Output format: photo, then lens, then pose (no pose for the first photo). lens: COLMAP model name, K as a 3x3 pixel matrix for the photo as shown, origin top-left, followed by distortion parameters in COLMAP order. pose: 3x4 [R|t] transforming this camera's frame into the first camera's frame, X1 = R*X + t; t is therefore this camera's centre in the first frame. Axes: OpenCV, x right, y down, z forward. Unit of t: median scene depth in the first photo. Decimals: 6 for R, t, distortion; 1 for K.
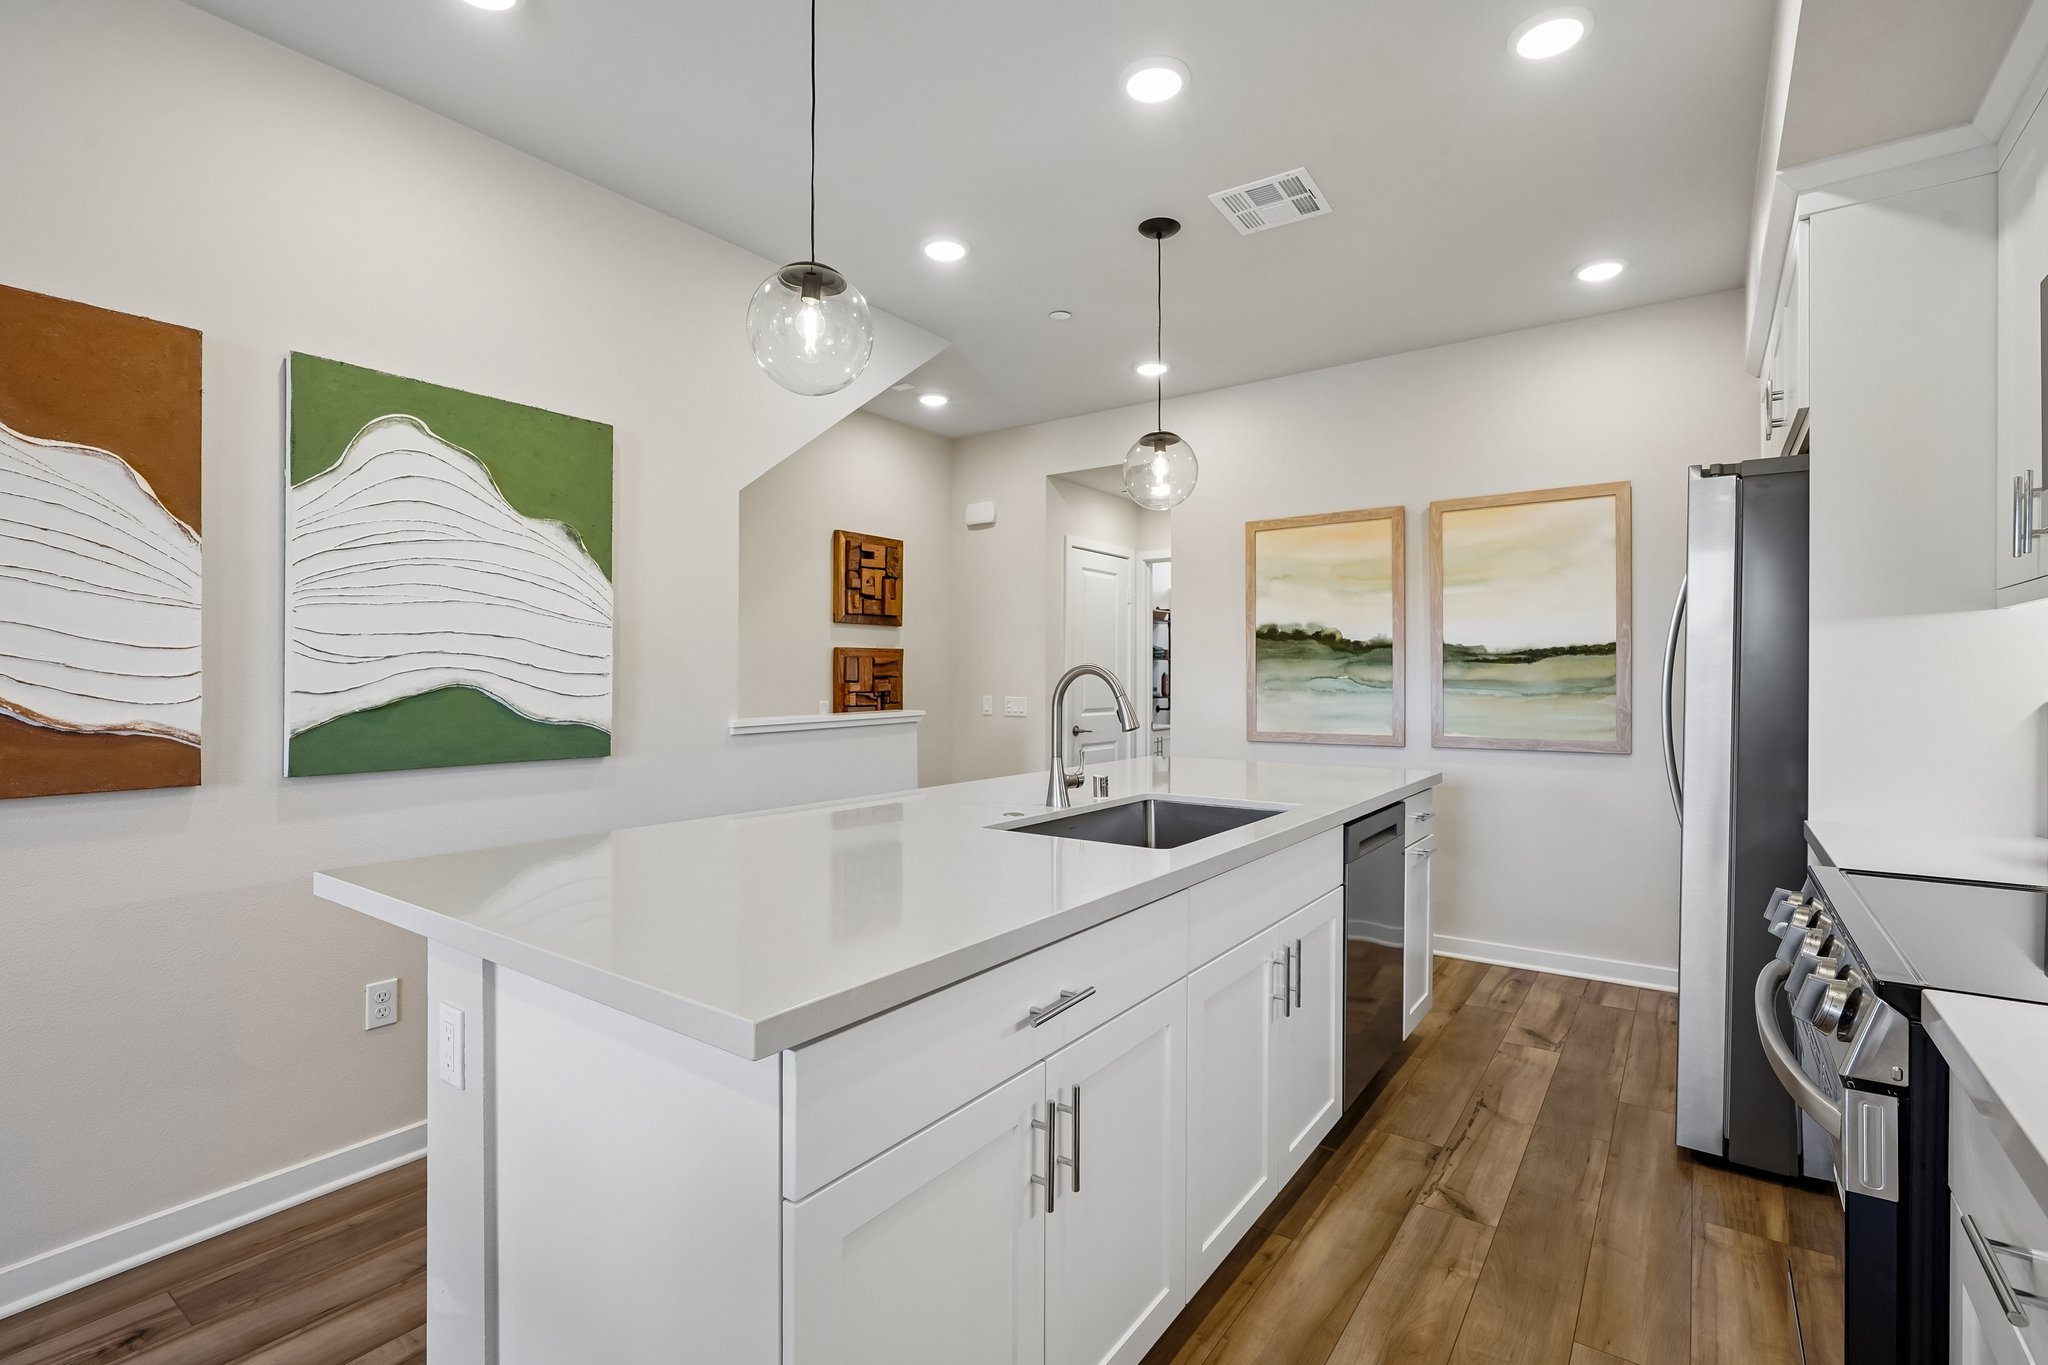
lens RADIAL K [[935.9, 0, 1042.4], [0, 935.9, 681.6], [0, 0, 1]] dist [-0.008288, 0.002824]
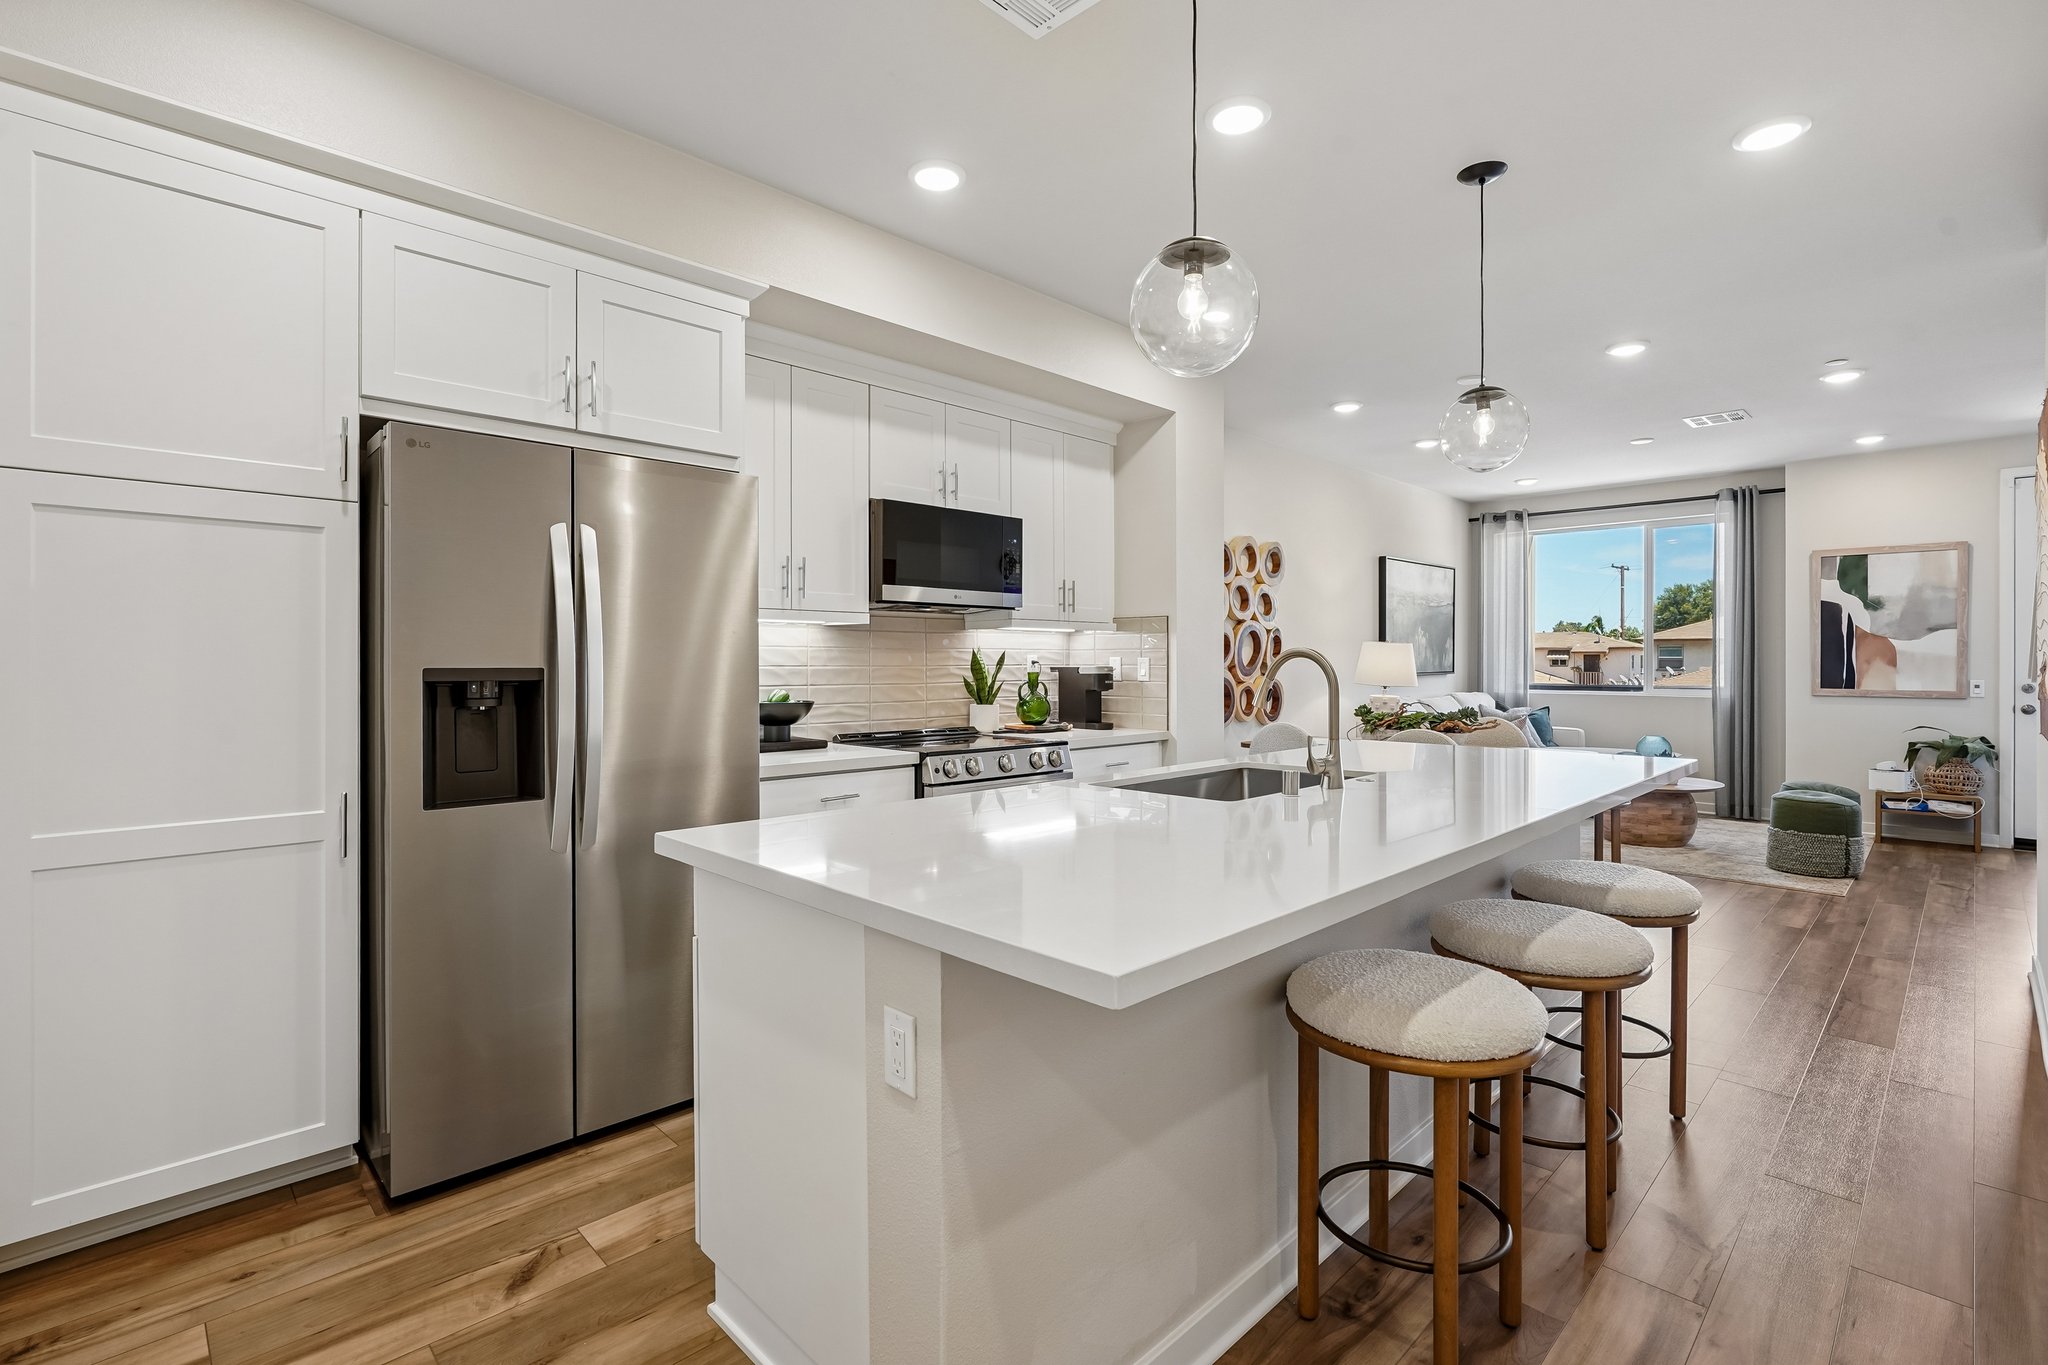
lens RADIAL K [[935.9, 0, 1035.3], [0, 935.9, 663.5], [0, 0, 1]] dist [-0.008288, 0.002824]
pose [[-0.984790, 0.000351, 0.173747, 0.095178], [0.001437, 0.999980, 0.006124, -0.004836], [-0.173741, 0.006281, -0.984771, 1.256621]]
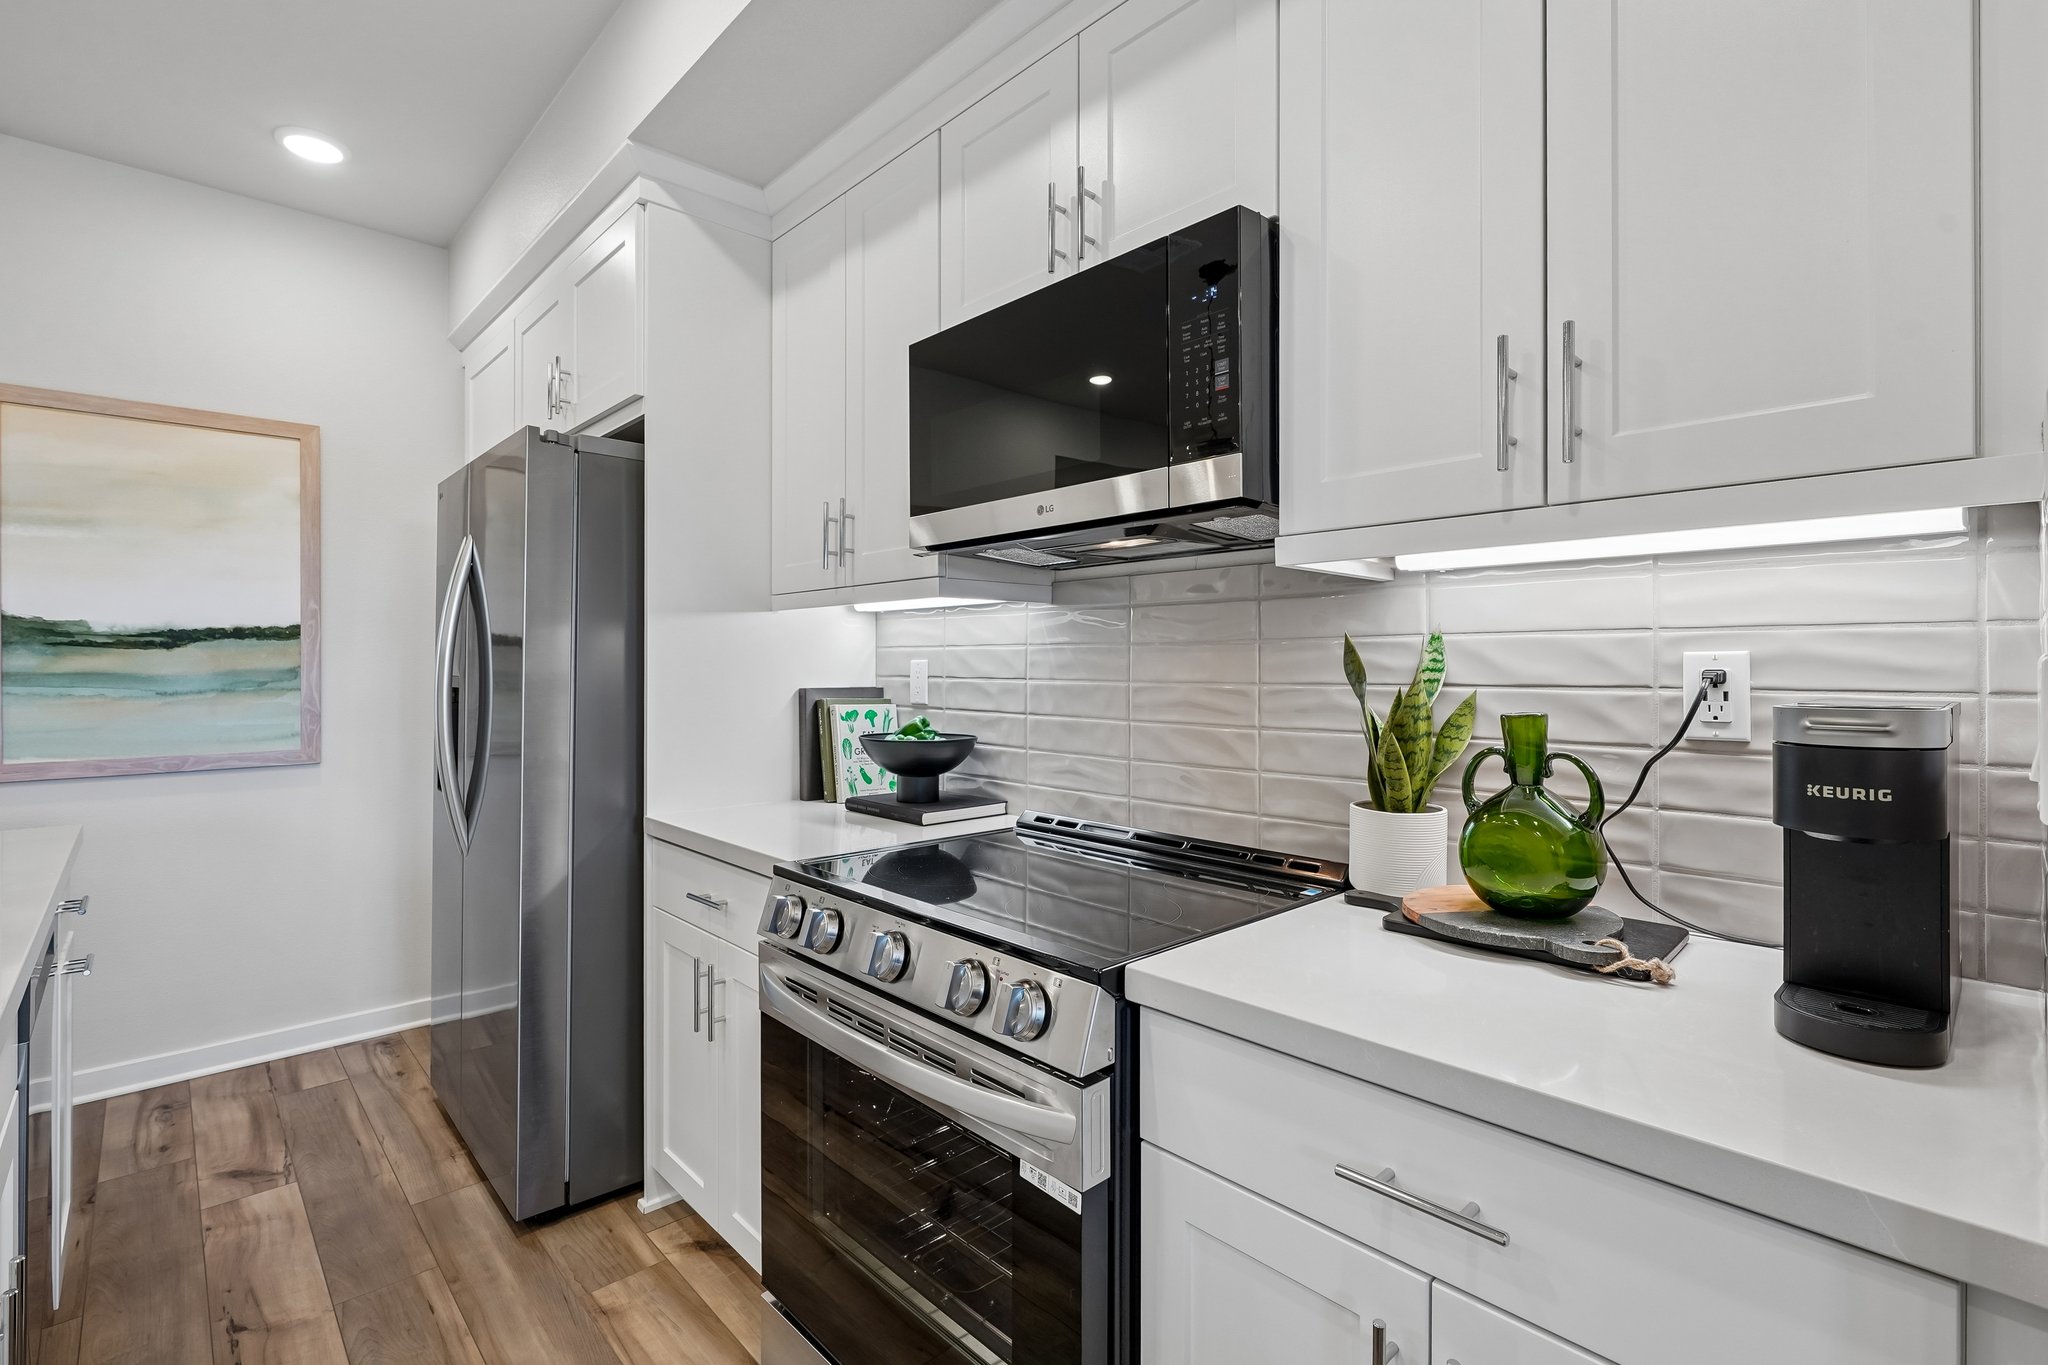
lens RADIAL K [[935.9, 0, 1012.3], [0, 935.9, 662.1], [0, 0, 1]] dist [-0.008288, 0.002824]
pose [[0.208911, 0.003393, 0.977929, -0.035212], [0.004549, 0.999980, -0.004442, -0.003812], [-0.977924, 0.005377, 0.208892, 0.232157]]
